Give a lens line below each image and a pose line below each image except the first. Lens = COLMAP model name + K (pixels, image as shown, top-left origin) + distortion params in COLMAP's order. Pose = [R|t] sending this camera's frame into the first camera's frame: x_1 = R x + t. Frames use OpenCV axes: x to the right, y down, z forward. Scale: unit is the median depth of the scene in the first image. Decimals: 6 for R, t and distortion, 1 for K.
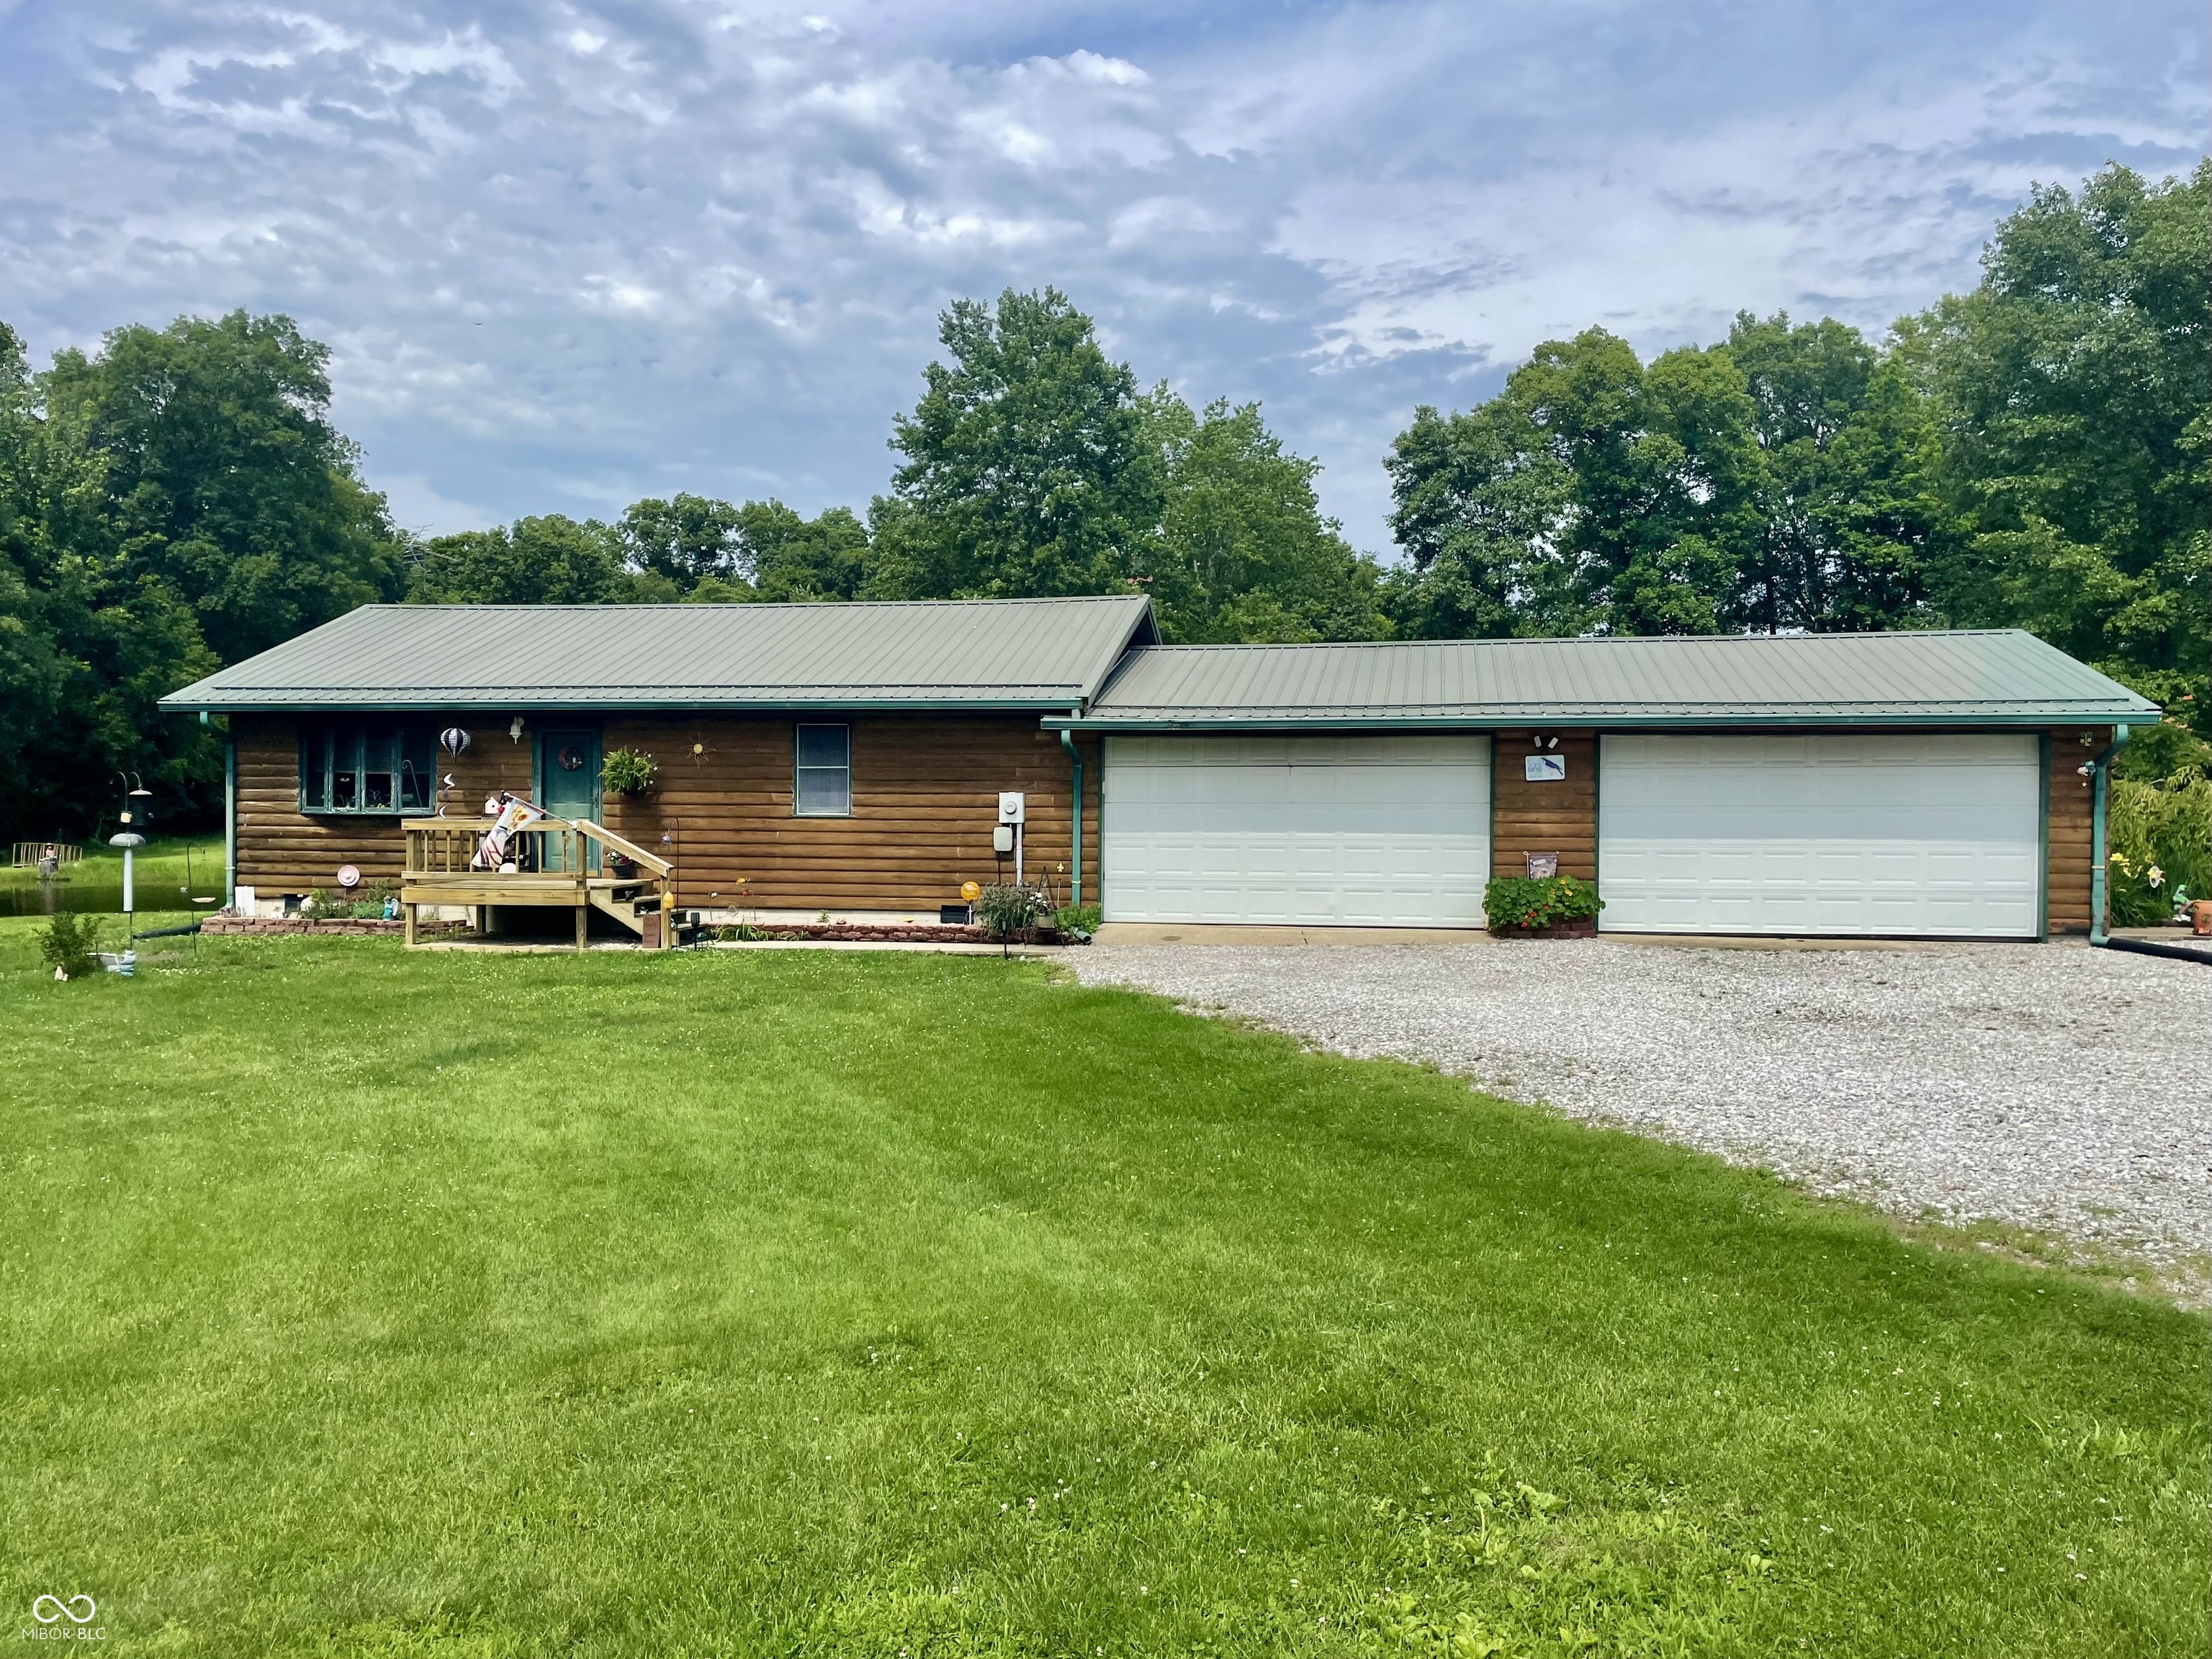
lens RADIAL K [[1609.2, 0, 1106.0], [0, 1609.2, 829.5], [0, 0, 1]] dist [0.087673, -0.109907]
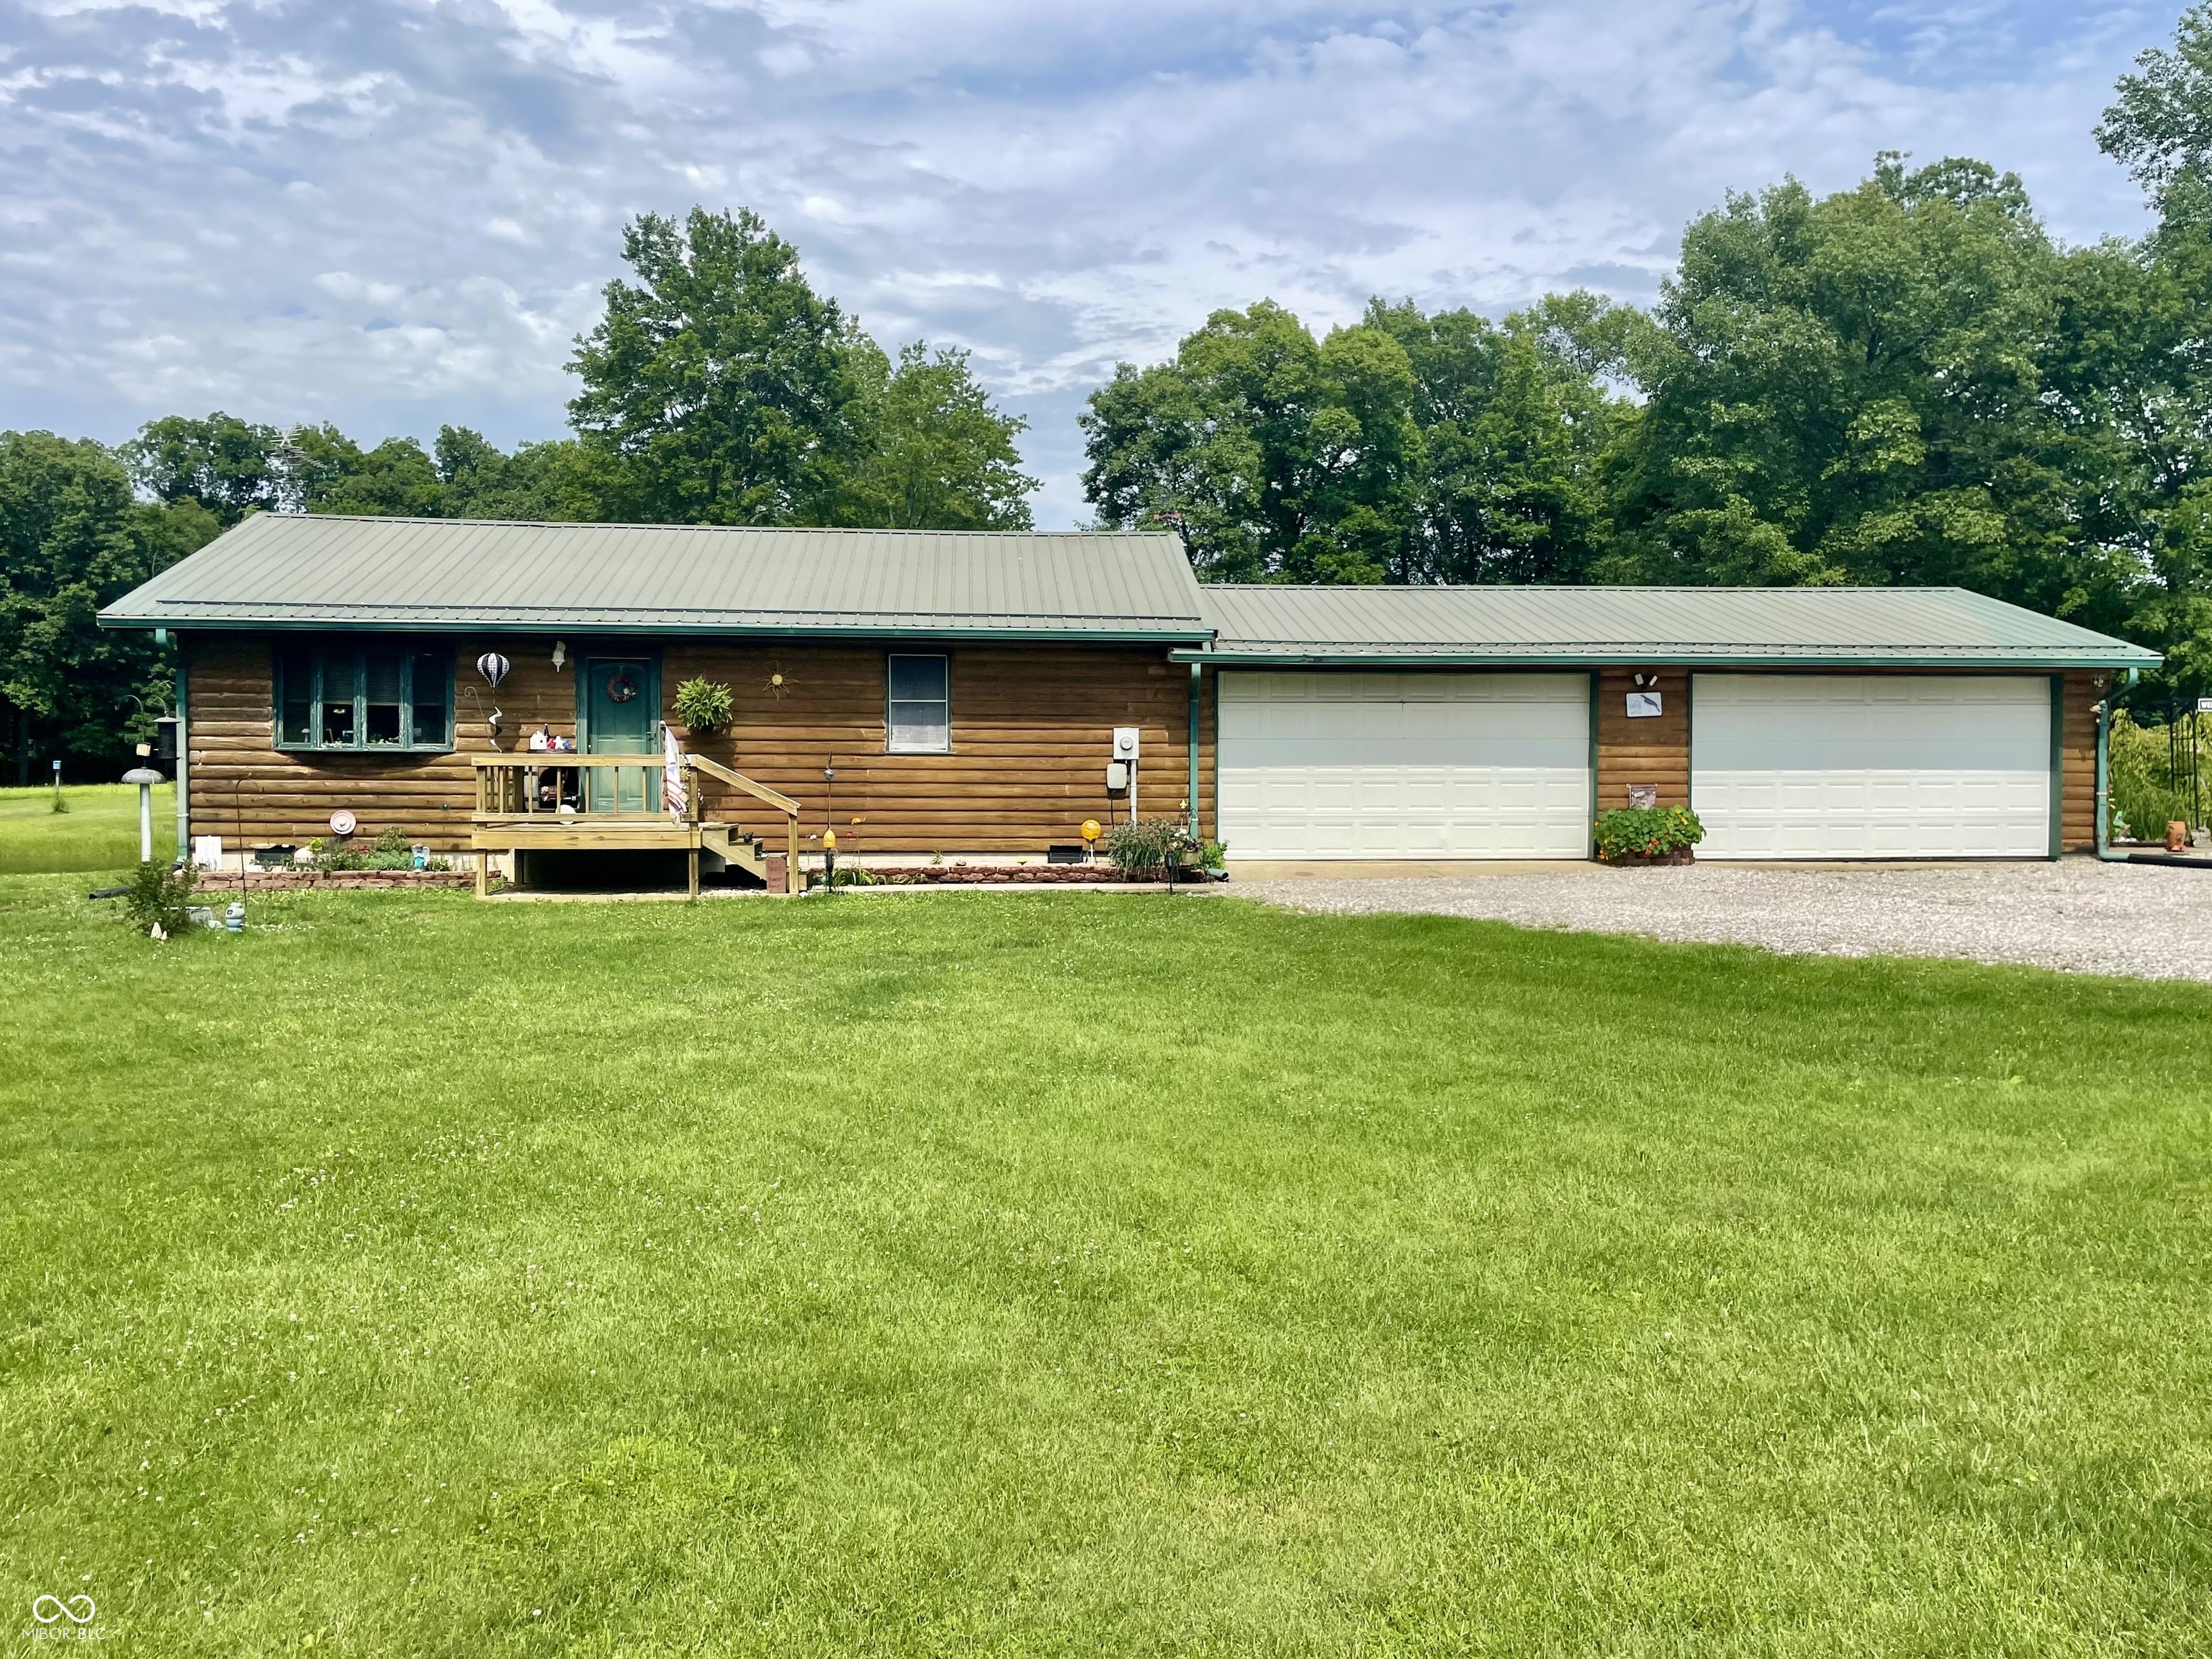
lens RADIAL K [[1656.8, 0, 1106.0], [0, 1656.8, 829.5], [0, 0, 1]] dist [0.085921, -0.129291]
pose [[0.965710, -0.010857, 0.259396, -0.317733], [0.006230, 0.999807, 0.018656, 0.018805], [-0.259549, -0.016400, 0.965591, 0.038670]]
